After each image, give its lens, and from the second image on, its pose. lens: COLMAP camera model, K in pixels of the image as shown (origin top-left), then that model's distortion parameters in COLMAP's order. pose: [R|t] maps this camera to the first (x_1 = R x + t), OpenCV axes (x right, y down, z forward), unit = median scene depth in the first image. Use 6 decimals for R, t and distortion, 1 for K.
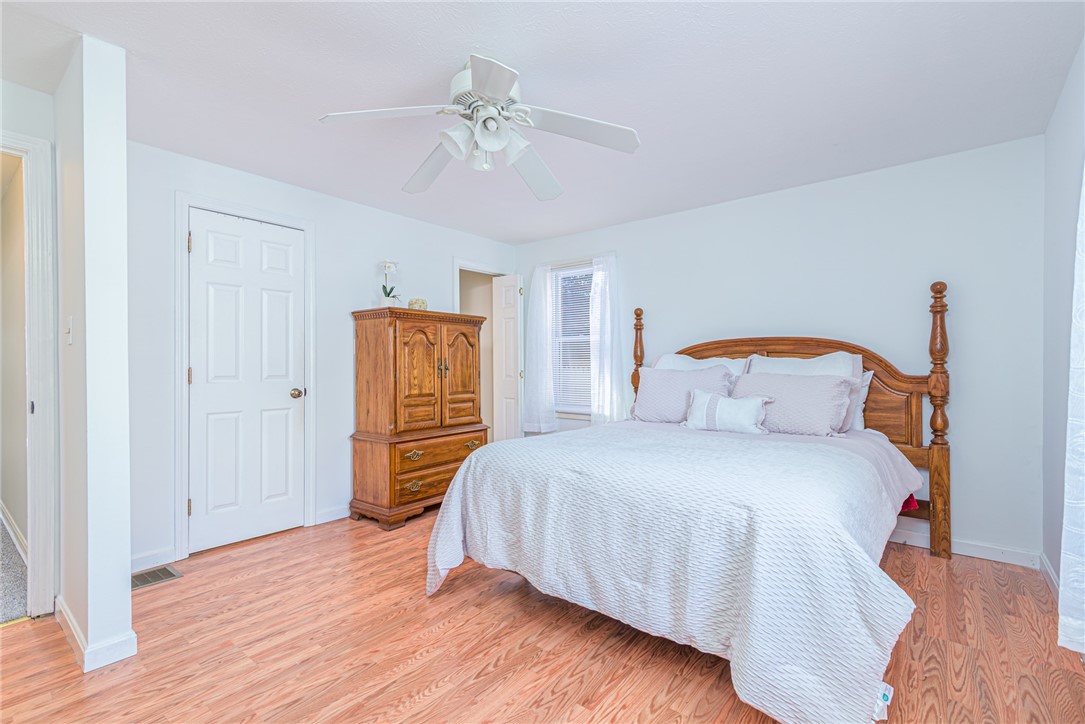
lens RADIAL K [[508.7, 0, 542.5], [0, 508.7, 362.0], [0, 0, 1]] dist [0.026931, 0.000246]
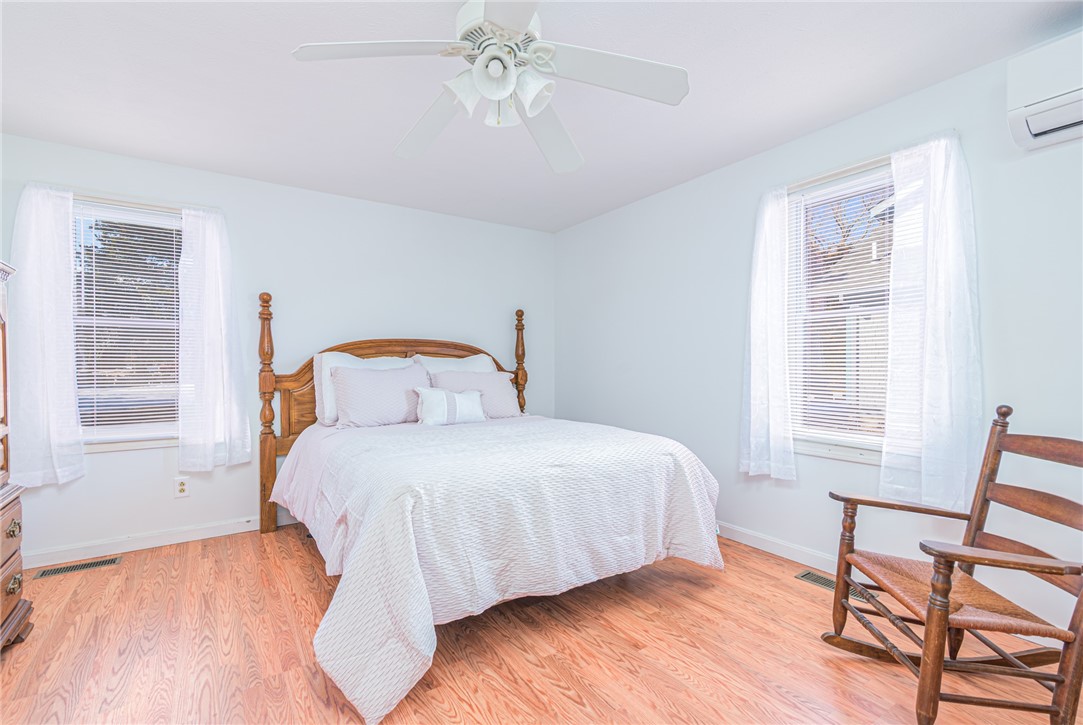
lens RADIAL K [[496.4, 0, 545.5], [0, 496.4, 367.0], [0, 0, 1]] dist [0.017094, -0.001075]
pose [[0.269223, -0.004237, 0.963068, -0.579427], [-0.002720, 0.999983, 0.005160, 0.006524], [-0.963074, -0.004009, 0.269207, 0.481716]]
